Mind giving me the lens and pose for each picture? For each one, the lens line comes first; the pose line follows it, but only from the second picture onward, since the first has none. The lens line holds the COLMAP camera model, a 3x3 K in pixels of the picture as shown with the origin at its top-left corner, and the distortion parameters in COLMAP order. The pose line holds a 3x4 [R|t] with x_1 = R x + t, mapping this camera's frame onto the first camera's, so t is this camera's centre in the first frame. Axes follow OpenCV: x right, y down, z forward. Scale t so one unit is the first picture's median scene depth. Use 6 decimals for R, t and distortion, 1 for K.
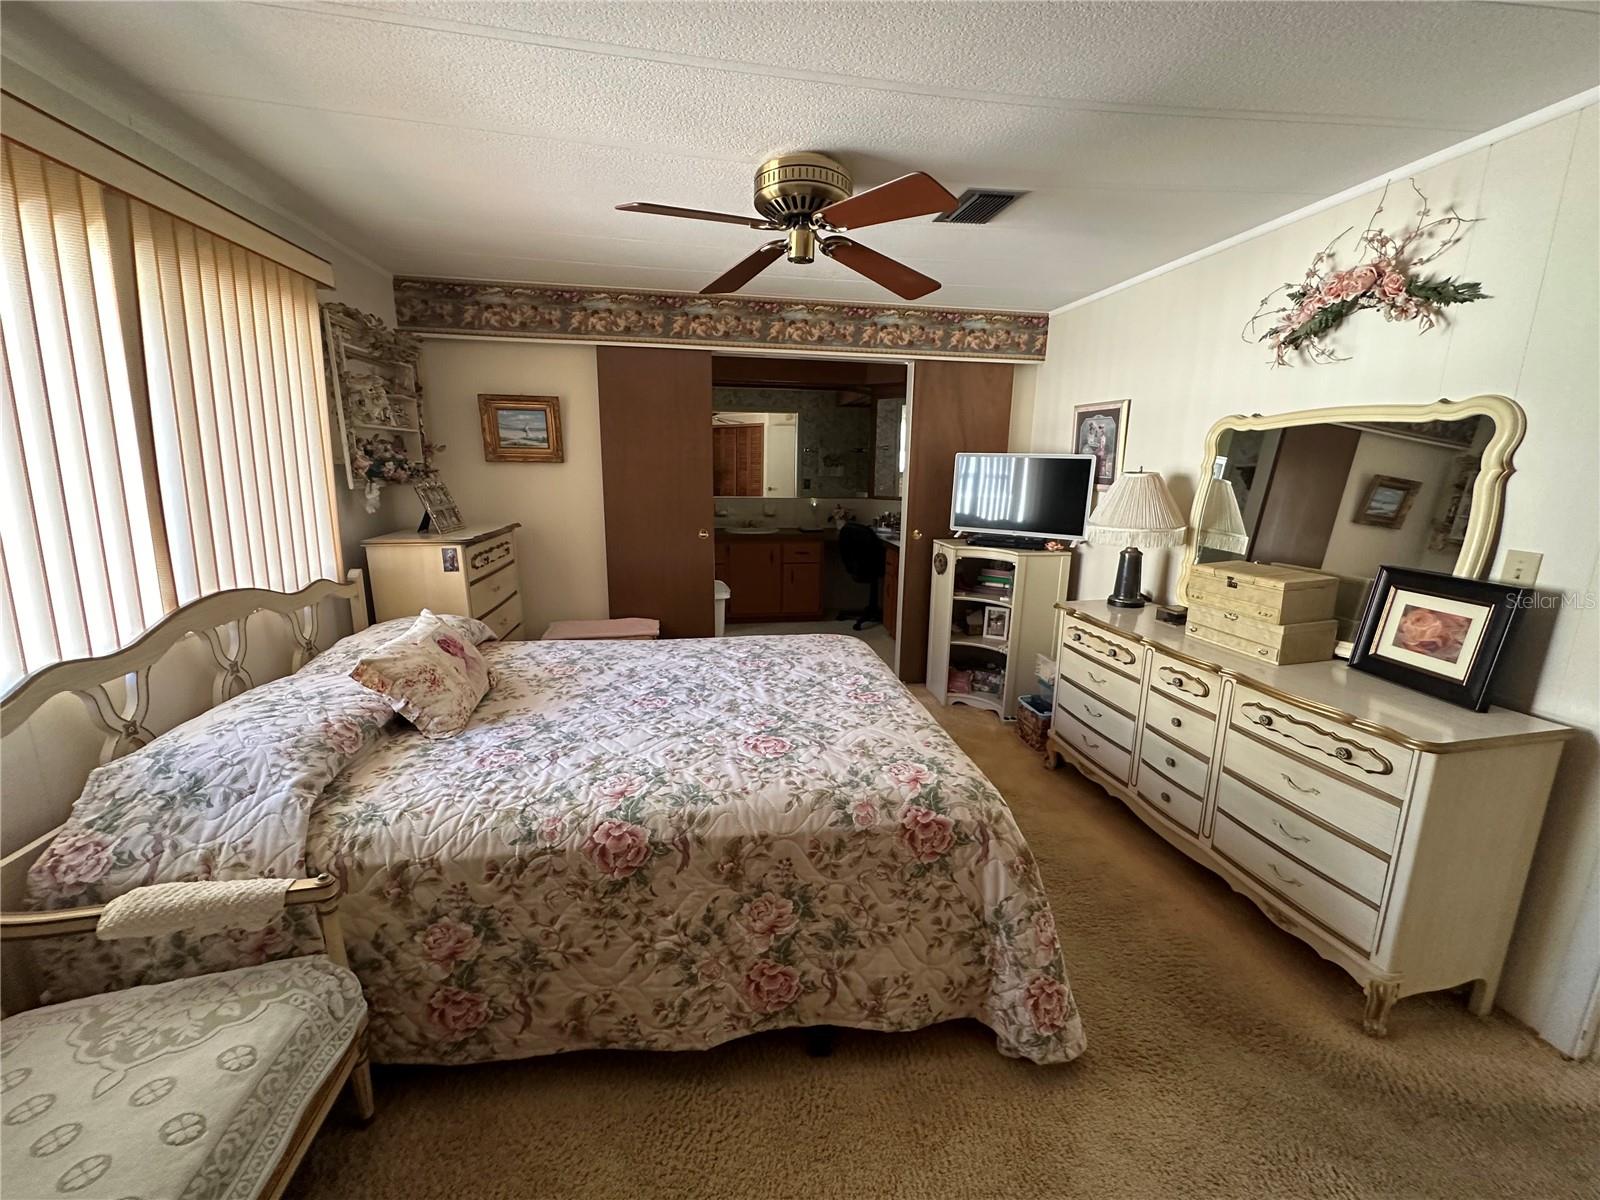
lens RADIAL K [[637.4, 0, 792.2], [0, 637.4, 600.8], [0, 0, 1]] dist [-0.001052, -0.000035]
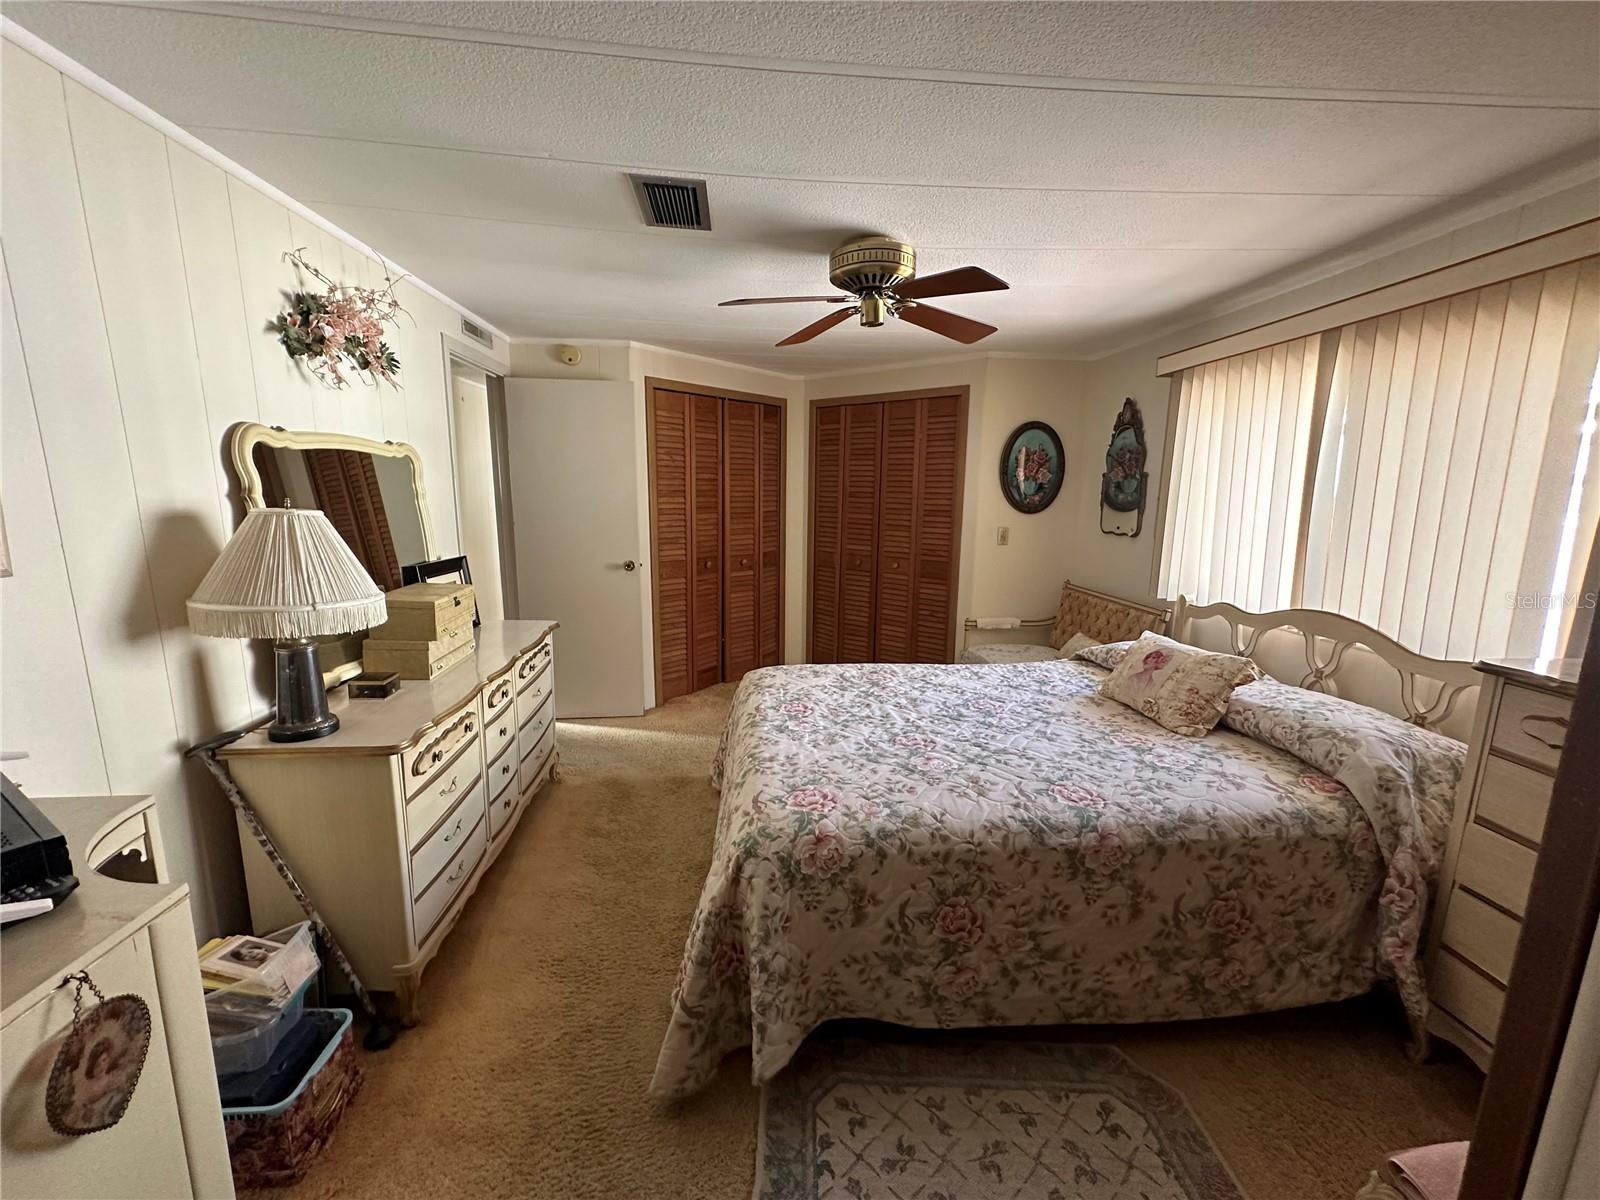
lens RADIAL K [[637.4, 0, 792.8], [0, 637.4, 595.6], [0, 0, 1]] dist [-0.001052, -0.000035]
pose [[-0.996547, -0.035093, 0.075253, 0.051957], [-0.004149, 0.926212, 0.376980, -0.494463], [-0.082930, 0.375366, -0.923159, 2.160544]]
